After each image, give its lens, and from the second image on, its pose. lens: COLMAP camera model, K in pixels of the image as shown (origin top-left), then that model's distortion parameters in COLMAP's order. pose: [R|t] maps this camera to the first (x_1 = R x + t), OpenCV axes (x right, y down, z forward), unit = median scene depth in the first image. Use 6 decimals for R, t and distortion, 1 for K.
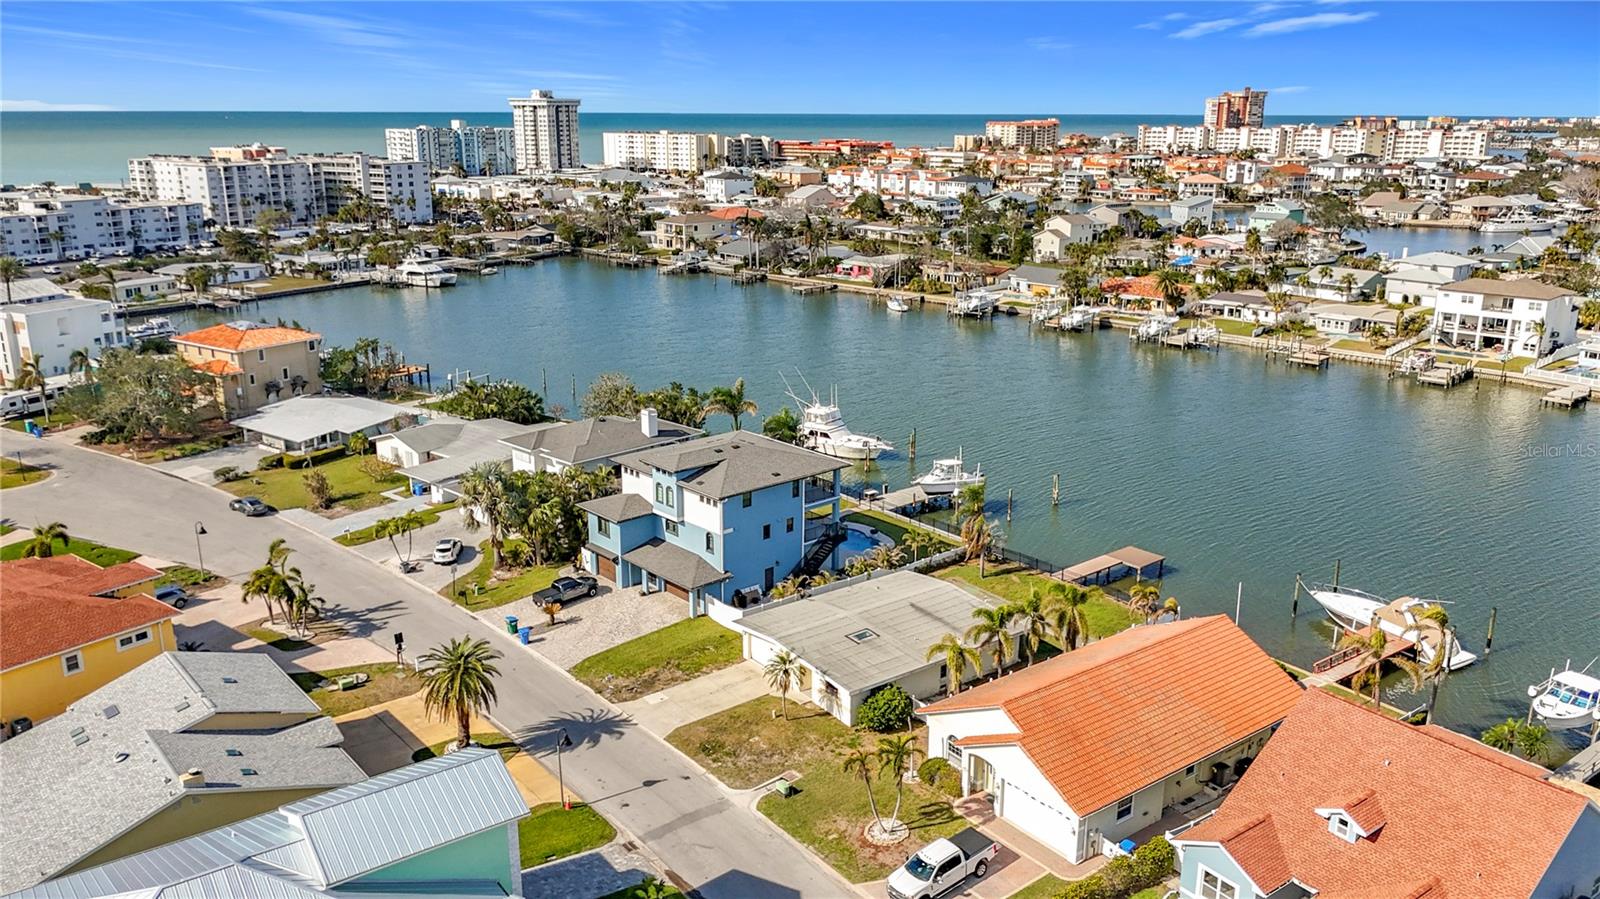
lens RADIAL K [[1202.9, 0, 799.8], [0, 1202.9, 446.3], [0, 0, 1]] dist [0.054757, -0.089285]
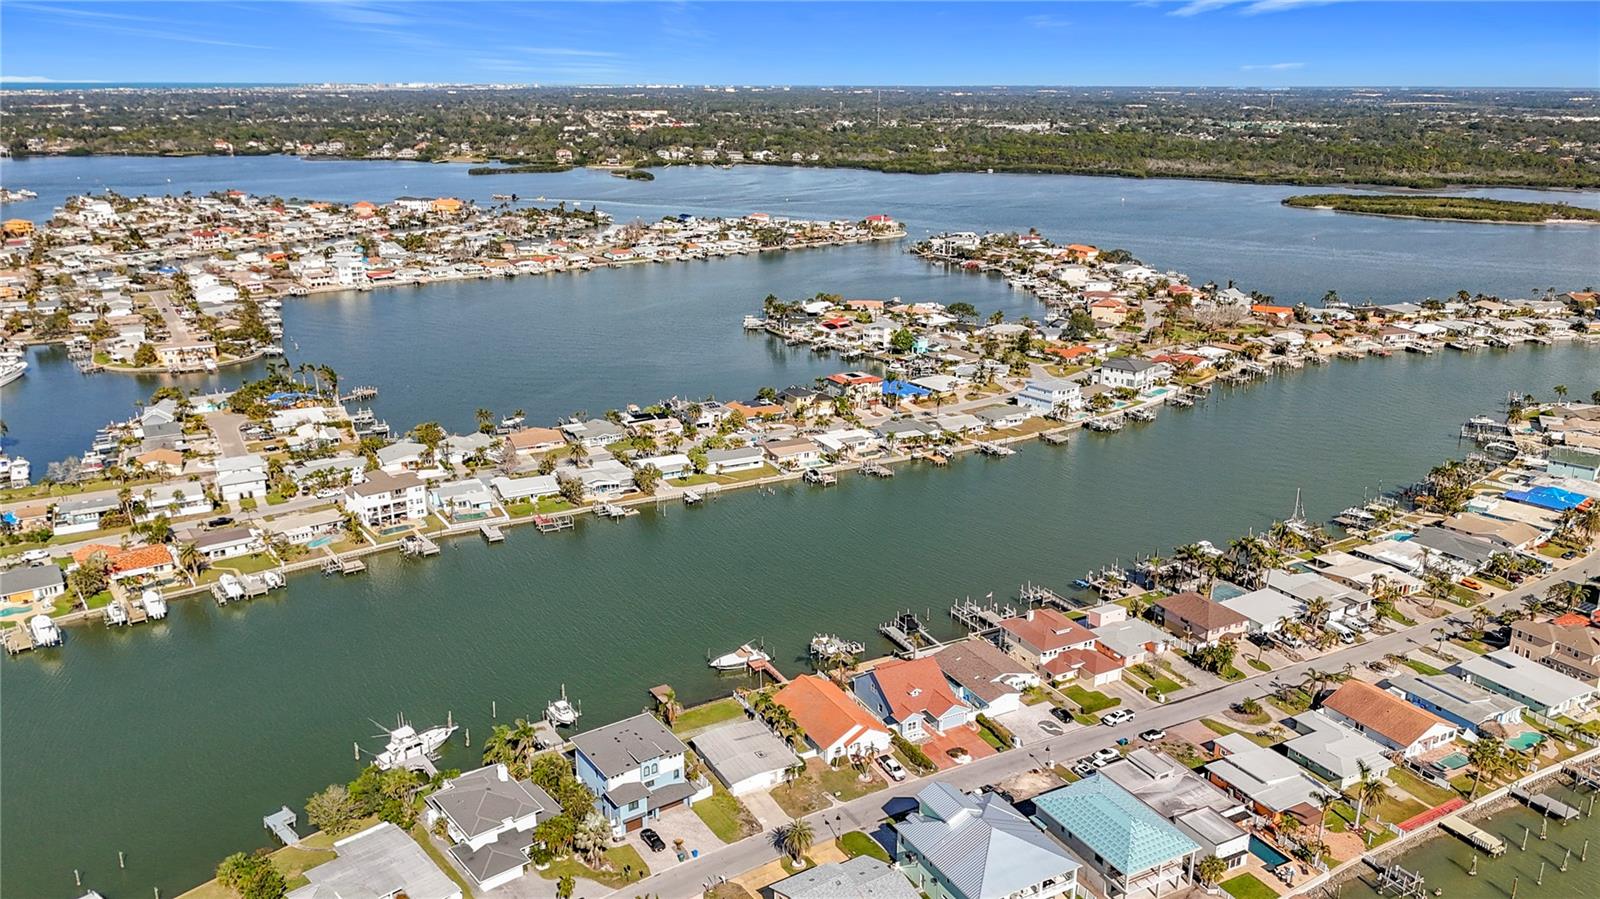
lens RADIAL K [[1197.3, 0, 812.0], [0, 1197.3, 476.7], [0, 0, 1]] dist [0.077474, -0.101054]
pose [[0.123232, -0.317329, 0.940275, -0.831730], [0.260478, 0.924618, 0.277907, -0.413206], [-0.957583, 0.210673, 0.196600, 0.110723]]
